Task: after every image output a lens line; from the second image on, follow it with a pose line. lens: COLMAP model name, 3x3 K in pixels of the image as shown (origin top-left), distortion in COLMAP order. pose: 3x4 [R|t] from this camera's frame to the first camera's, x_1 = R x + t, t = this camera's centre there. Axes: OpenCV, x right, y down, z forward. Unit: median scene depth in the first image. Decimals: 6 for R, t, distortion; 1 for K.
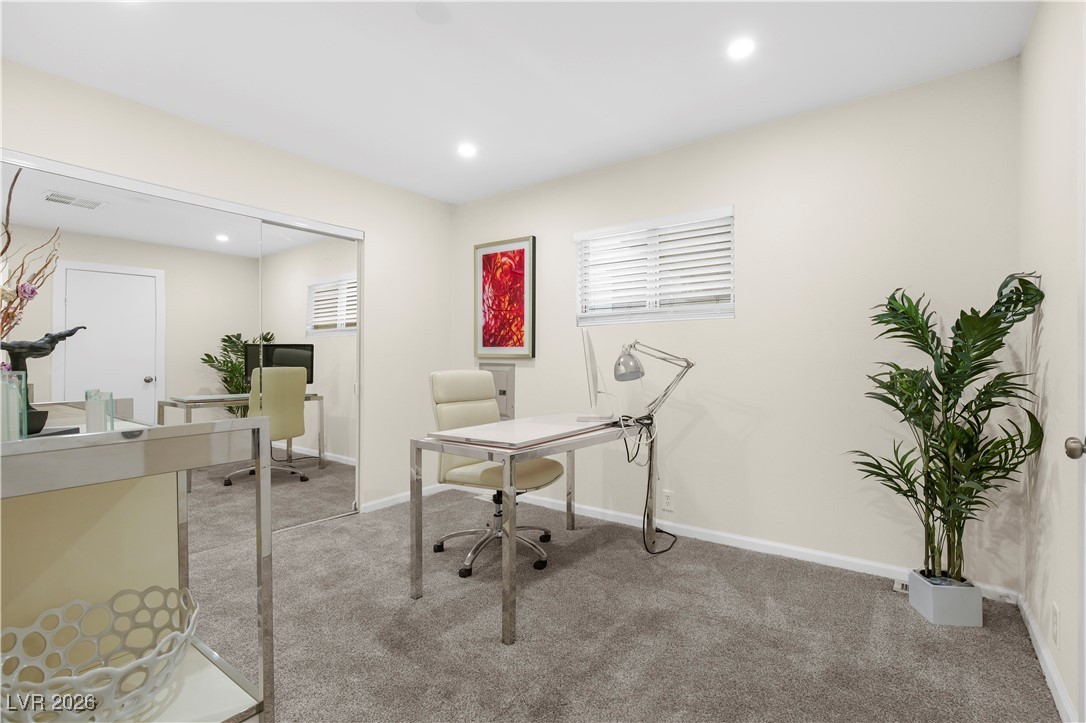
lens RADIAL K [[506.9, 0, 548.0], [0, 506.9, 361.9], [0, 0, 1]] dist [-0.012528, 0.000648]
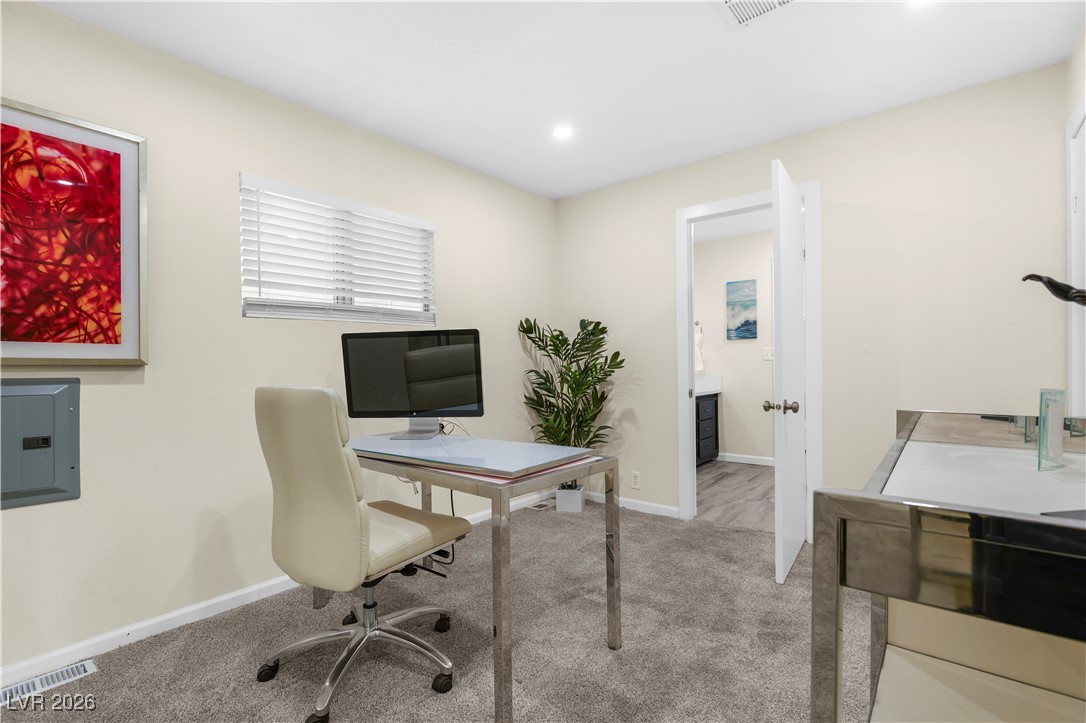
lens RADIAL K [[506.9, 0, 541.4], [0, 506.9, 363.8], [0, 0, 1]] dist [-0.012528, 0.000648]
pose [[0.041762, 0.002265, 0.999125, -0.527499], [0.018938, 0.999816, -0.003058, -0.000203], [-0.998948, 0.019049, 0.041711, 0.541880]]
